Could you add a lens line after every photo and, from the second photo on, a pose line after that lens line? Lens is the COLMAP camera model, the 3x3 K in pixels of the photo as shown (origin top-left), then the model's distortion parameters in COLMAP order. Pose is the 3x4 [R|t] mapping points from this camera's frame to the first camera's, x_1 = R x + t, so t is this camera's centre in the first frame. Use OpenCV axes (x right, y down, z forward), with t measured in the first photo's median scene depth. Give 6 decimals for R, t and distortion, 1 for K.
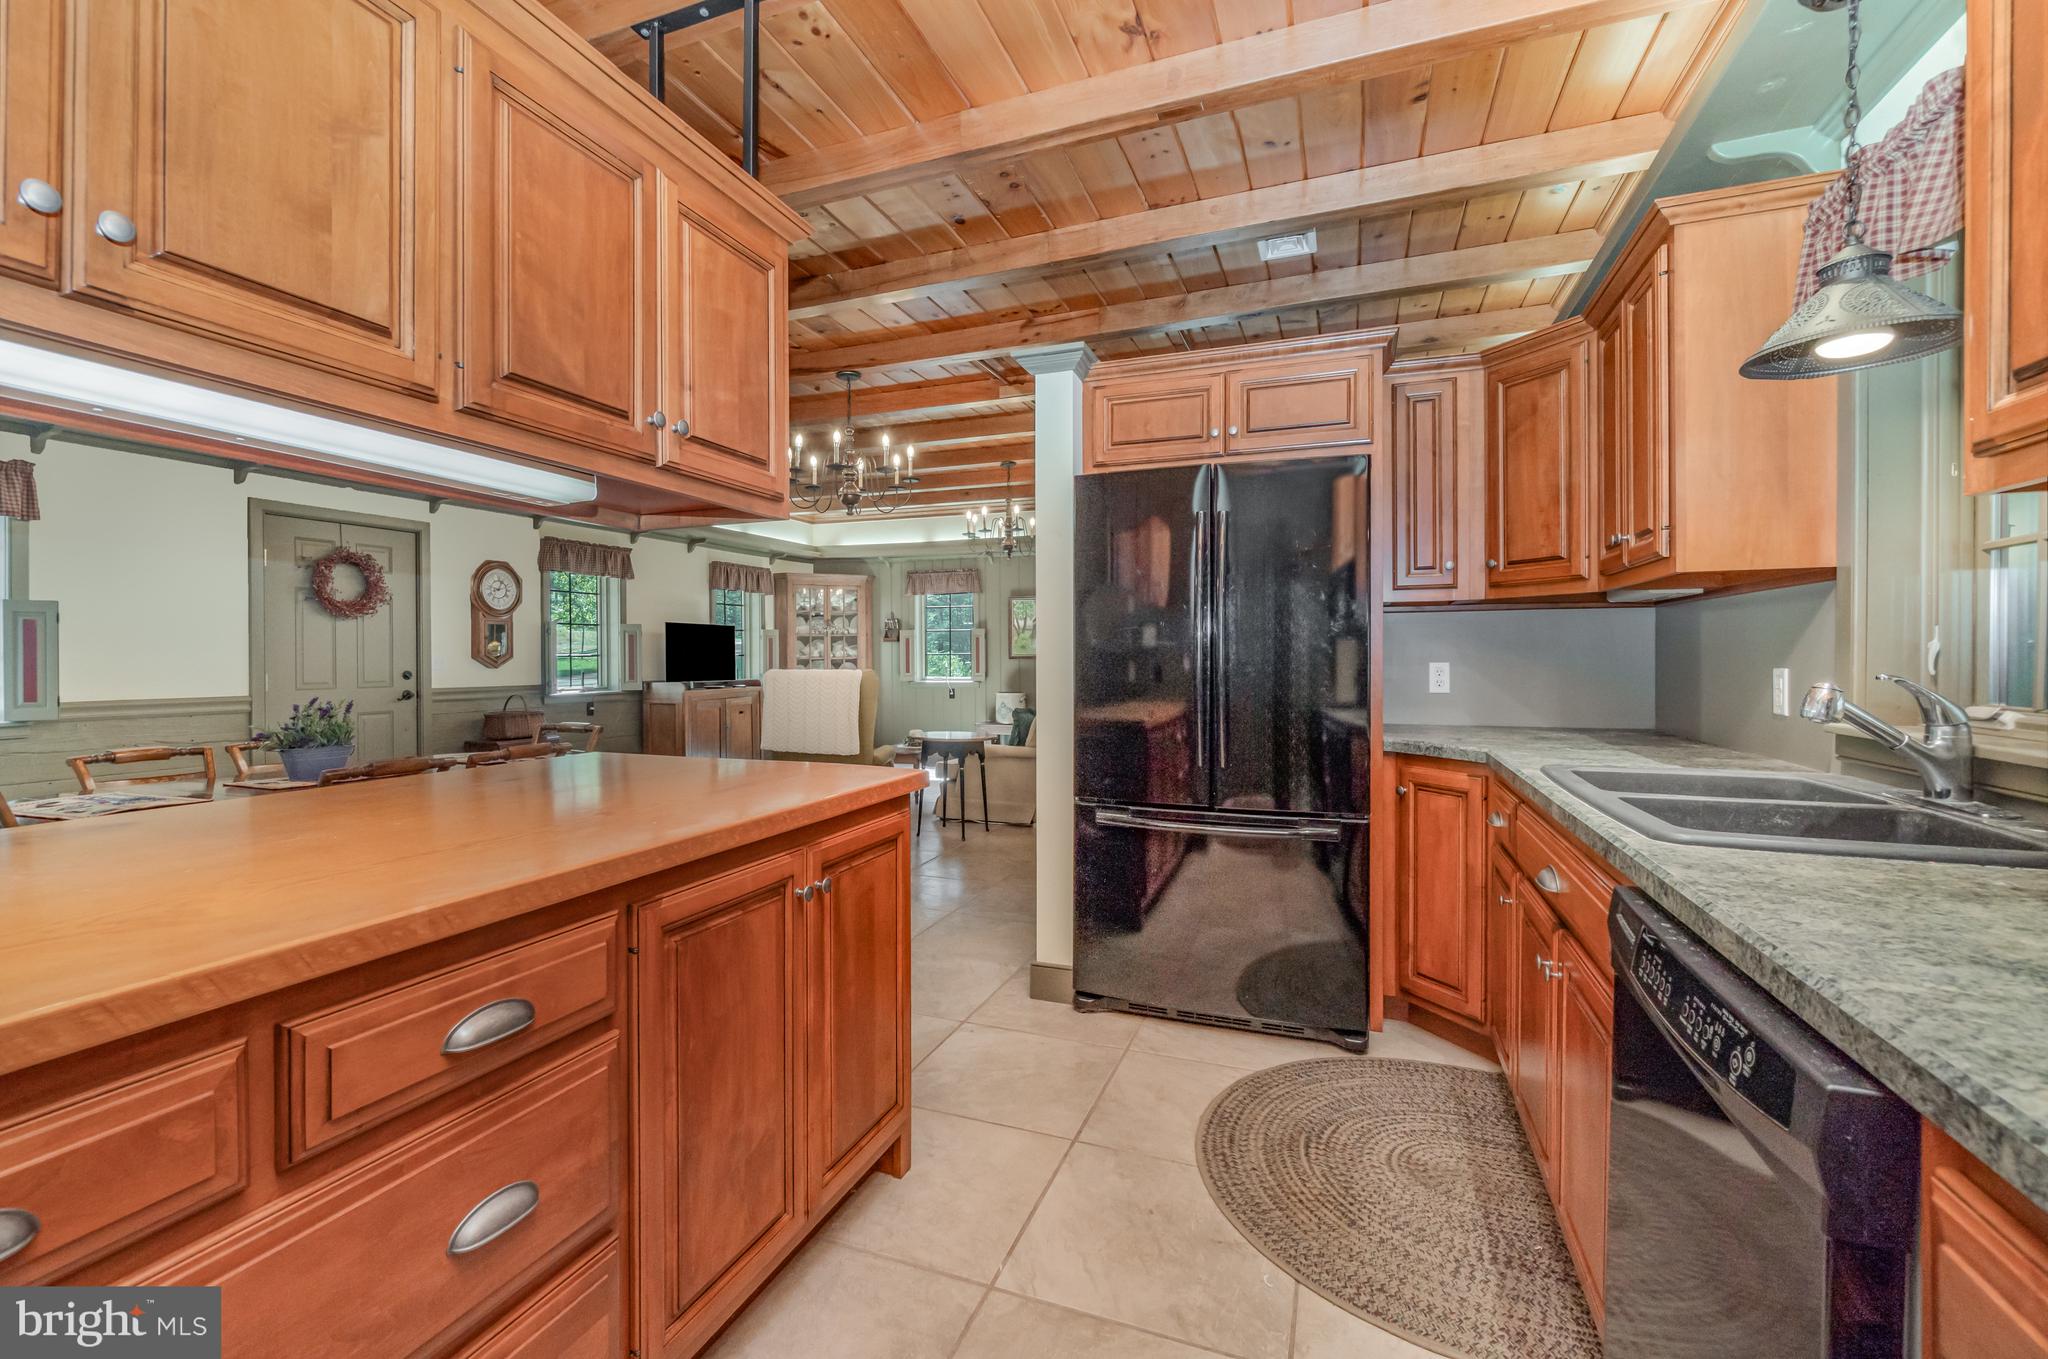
lens RADIAL K [[893.4, 0, 1005.5], [0, 893.4, 662.5], [0, 0, 1]] dist [-0.002893, -0.000867]
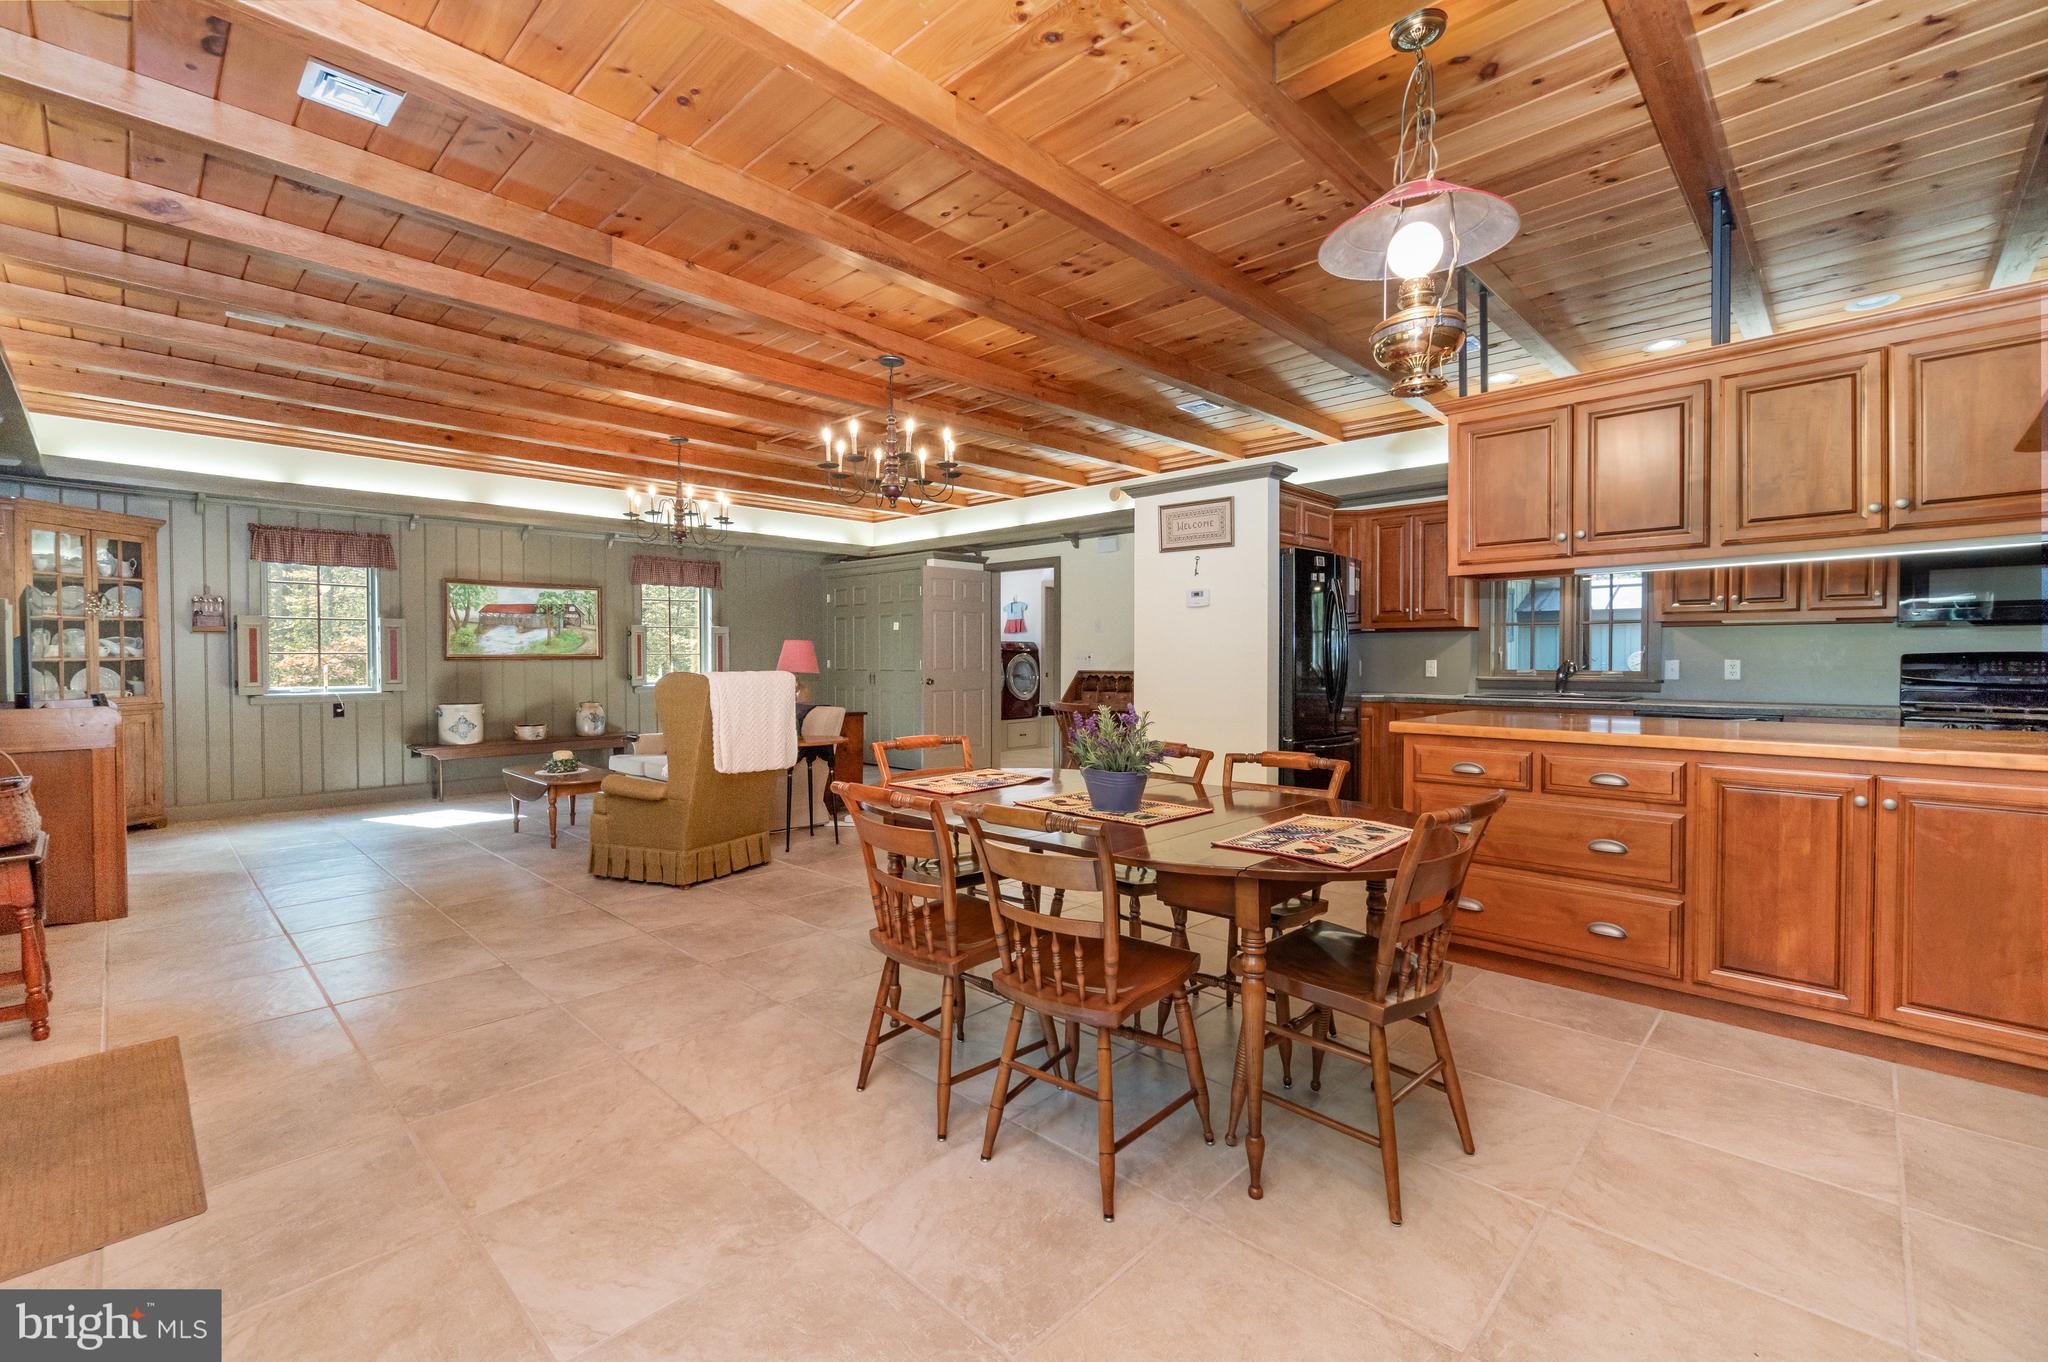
lens RADIAL K [[893.4, 0, 1015.5], [0, 893.4, 667.6], [0, 0, 1]] dist [-0.002893, -0.000867]
pose [[0.381585, -0.009218, 0.924288, -0.572322], [0.006429, 0.999953, 0.007319, 0.000019], [-0.924312, 0.003149, 0.381626, 0.284463]]
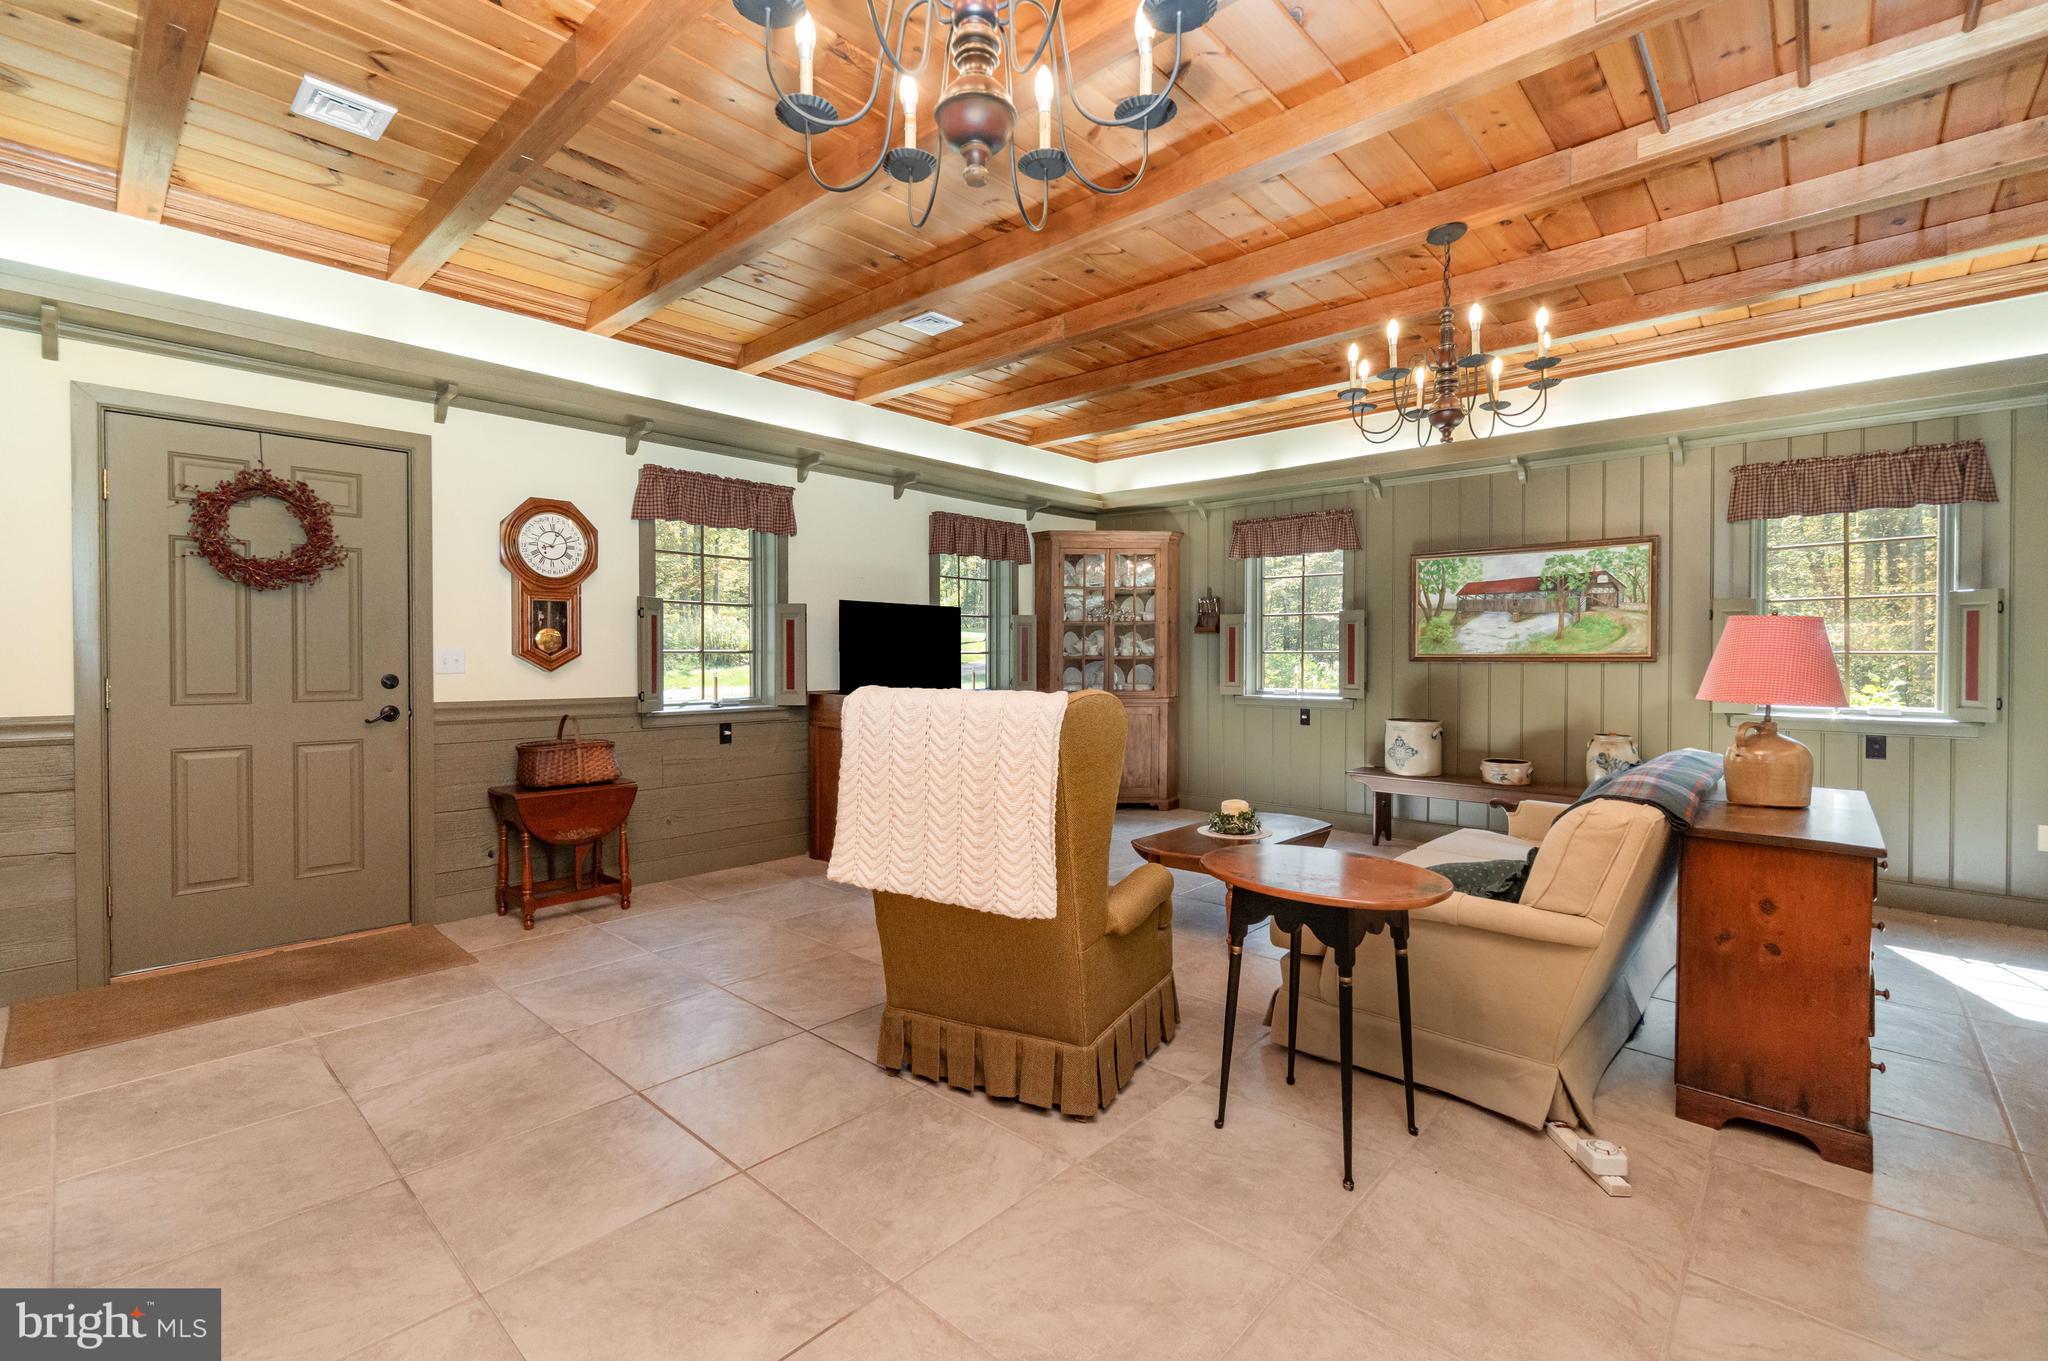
lens RADIAL K [[893.4, 0, 1006.1], [0, 893.4, 670.5], [0, 0, 1]] dist [-0.002893, -0.000867]
pose [[0.930201, 0.013011, -0.366821, -0.029960], [-0.008786, 0.999874, 0.013185, -0.003698], [0.366946, -0.009042, 0.930198, 0.404407]]
